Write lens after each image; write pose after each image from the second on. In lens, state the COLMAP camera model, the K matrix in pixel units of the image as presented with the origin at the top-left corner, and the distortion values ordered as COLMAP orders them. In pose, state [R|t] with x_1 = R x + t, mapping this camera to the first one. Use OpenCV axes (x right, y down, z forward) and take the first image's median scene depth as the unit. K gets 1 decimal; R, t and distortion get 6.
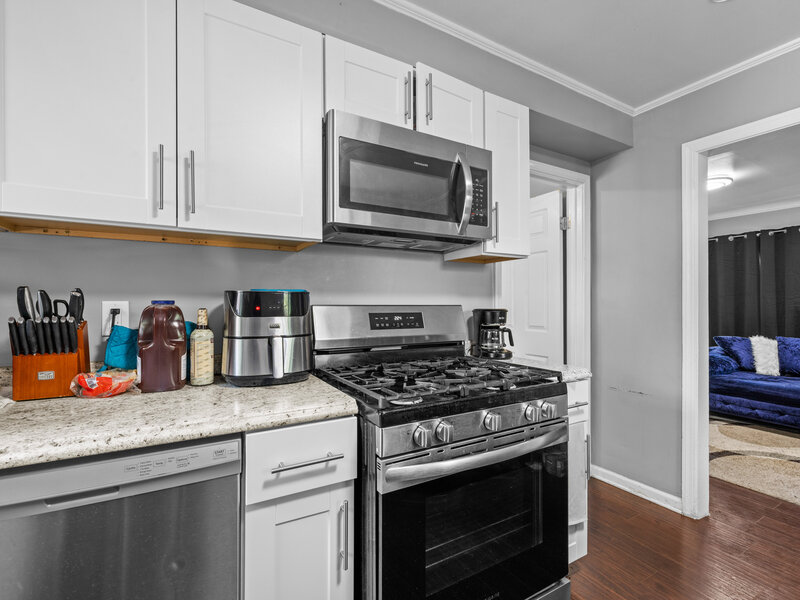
lens RADIAL K [[376.4, 0, 402.1], [0, 376.4, 302.4], [0, 0, 1]] dist [-0.000910, 0.000397]
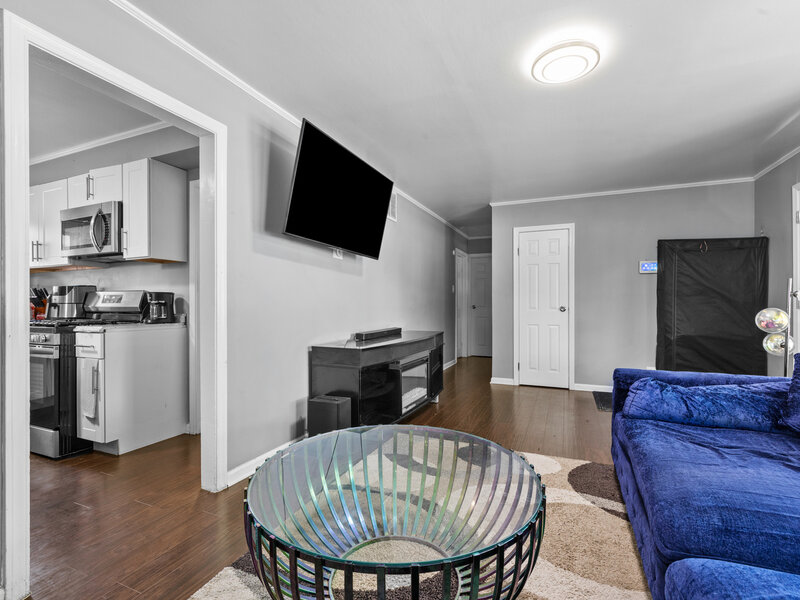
lens RADIAL K [[376.4, 0, 402.1], [0, 376.4, 302.4], [0, 0, 1]] dist [-0.000910, 0.000397]
pose [[0.602028, -0.005184, -0.798458, 2.664921], [0.009097, 0.999959, 0.000367, 0.088149], [0.798423, -0.007484, 0.602051, 1.115725]]
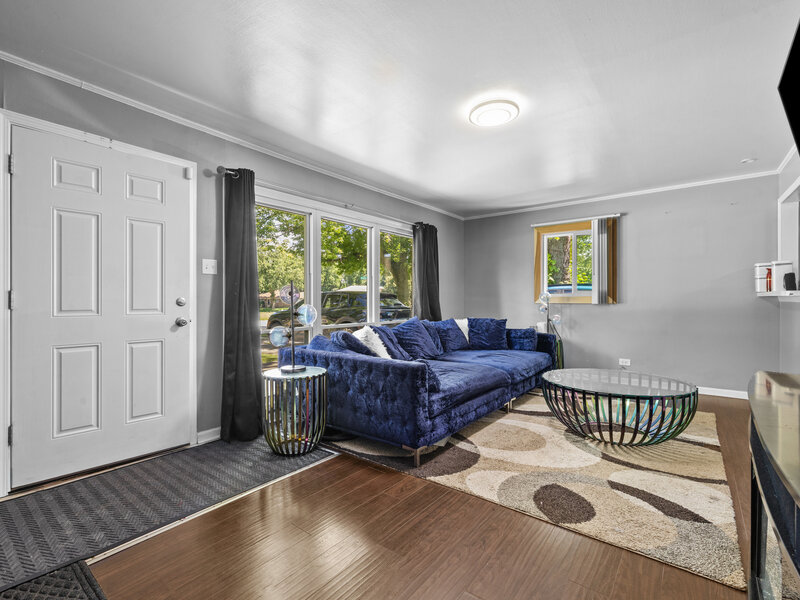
lens RADIAL K [[376.4, 0, 402.1], [0, 376.4, 302.4], [0, 0, 1]] dist [-0.000910, 0.000397]
pose [[-0.382033, -0.008361, 0.924111, 0.536907], [-0.006842, 0.999957, 0.006219, 0.096935], [-0.924123, -0.003947, -0.382074, 3.406980]]
